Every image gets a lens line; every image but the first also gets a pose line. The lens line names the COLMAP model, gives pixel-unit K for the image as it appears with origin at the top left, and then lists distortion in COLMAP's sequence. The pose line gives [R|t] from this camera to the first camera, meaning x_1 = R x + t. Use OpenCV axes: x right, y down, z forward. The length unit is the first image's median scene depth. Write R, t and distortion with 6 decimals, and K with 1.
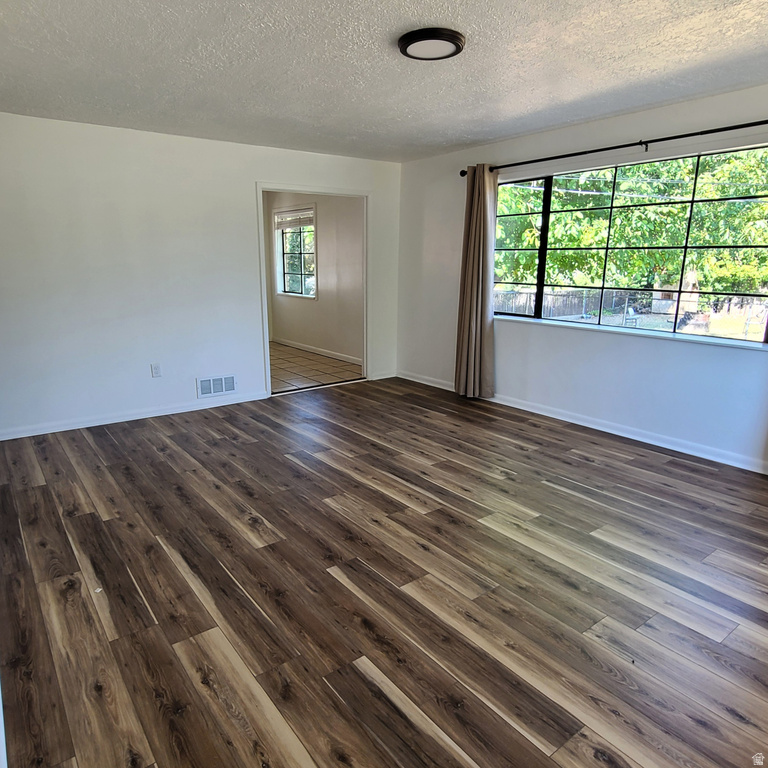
lens RADIAL K [[524.8, 0, 384.0], [0, 524.8, 384.0], [0, 0, 1]] dist [-0.000553, -0.000485]
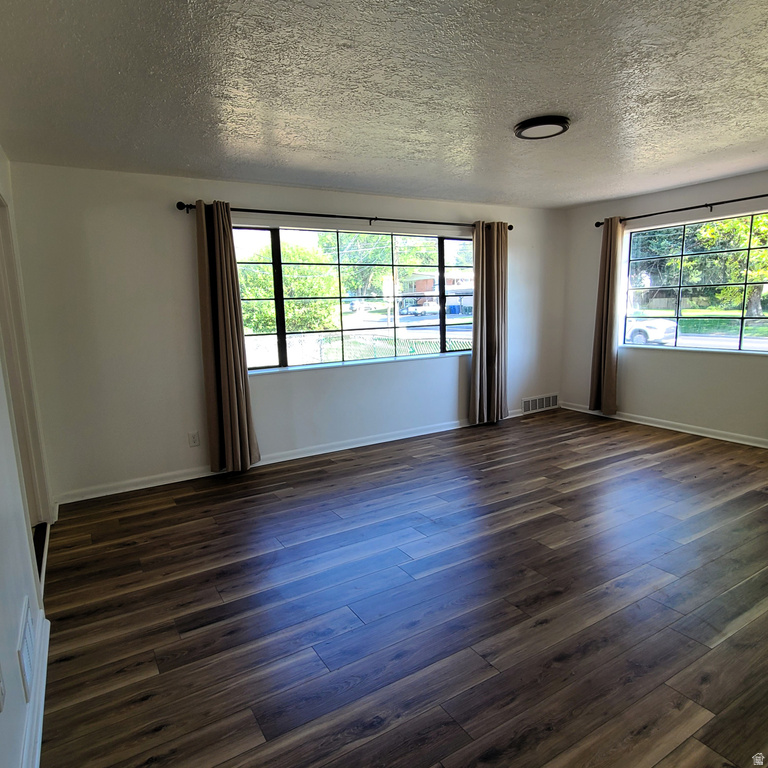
lens RADIAL K [[515.4, 0, 358.0], [0, 515.4, 387.8], [0, 0, 1]] dist [0.001619, -0.001063]
pose [[0.137311, -0.157674, 0.977898, -0.972984], [0.260948, 0.958133, 0.117846, -0.245438], [-0.955537, 0.238999, 0.172707, 1.046407]]
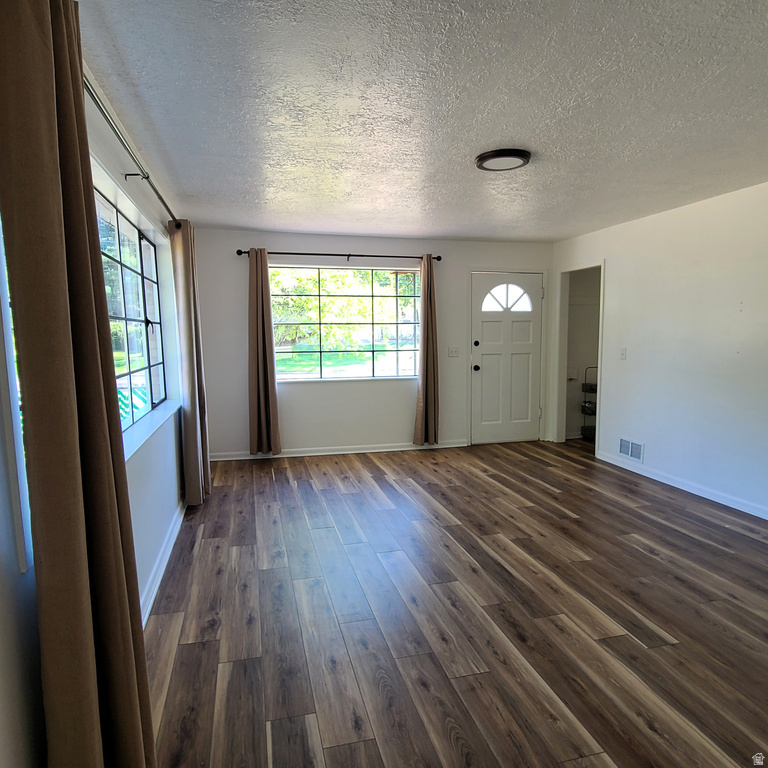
lens RADIAL K [[524.8, 0, 384.0], [0, 524.8, 384.0], [0, 0, 1]] dist [-0.000553, -0.000485]
pose [[-0.924229, -0.030279, 0.380635, -0.113342], [0.095936, 0.946461, 0.308233, -0.429683], [-0.369590, 0.321395, -0.871842, 1.824248]]
